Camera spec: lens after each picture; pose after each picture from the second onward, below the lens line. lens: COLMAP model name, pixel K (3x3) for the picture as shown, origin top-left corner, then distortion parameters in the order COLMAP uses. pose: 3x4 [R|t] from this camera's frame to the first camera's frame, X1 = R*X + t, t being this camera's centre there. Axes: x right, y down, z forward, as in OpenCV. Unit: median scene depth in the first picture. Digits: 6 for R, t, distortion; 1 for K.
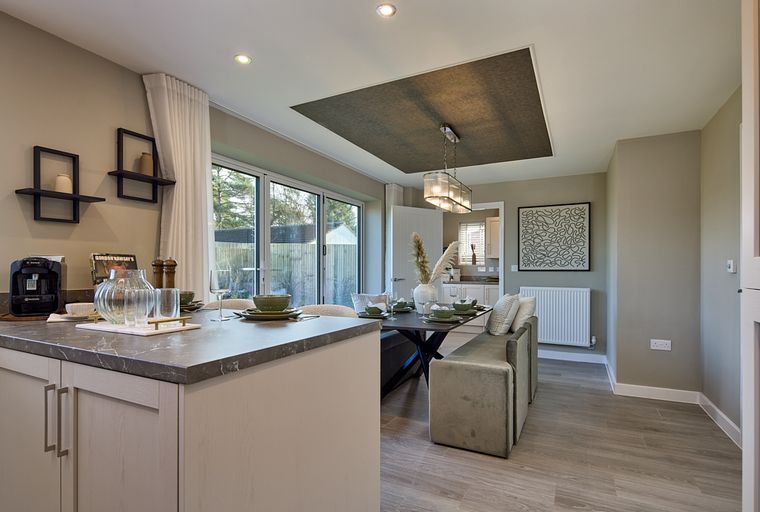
lens RADIAL K [[382.0, 0, 382.9], [0, 382.0, 272.6], [0, 0, 1]] dist [0.002103, 0.000084]
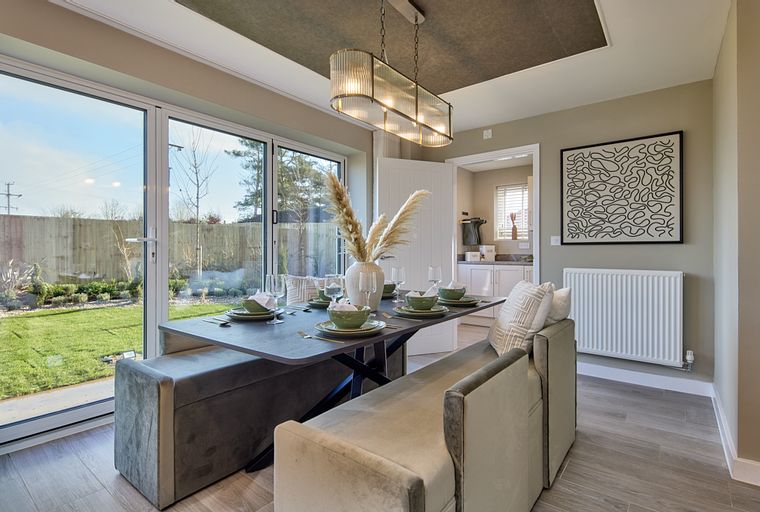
lens RADIAL K [[373.3, 0, 377.4], [0, 373.3, 253.4], [0, 0, 1]] dist [-0.003824, -0.001106]
pose [[0.979901, -0.001233, -0.199483, 0.181061], [0.000514, 0.999993, -0.003658, 0.014032], [0.199486, 0.003482, 0.979895, 0.316871]]
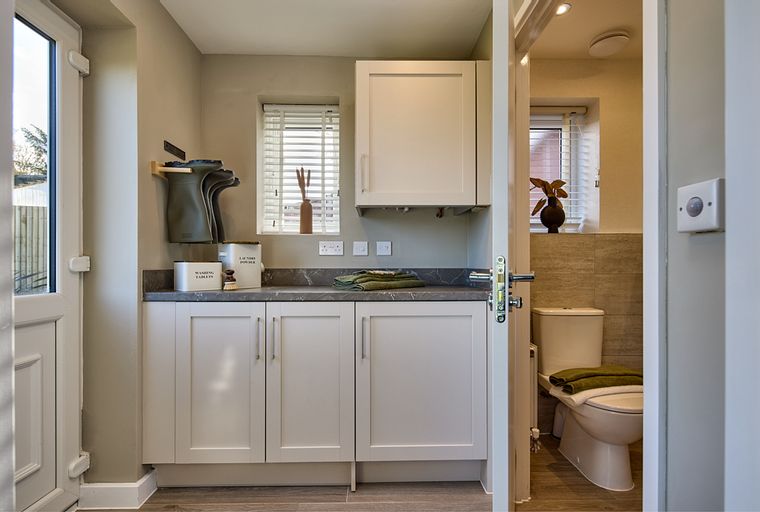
lens RADIAL K [[373.3, 0, 377.4], [0, 373.3, 253.4], [0, 0, 1]] dist [-0.003824, -0.001106]
pose [[0.879428, 0.008701, 0.475953, 0.219181], [0.004995, 0.999609, -0.027505, 0.007096], [-0.476006, 0.026566, 0.879041, 1.073234]]
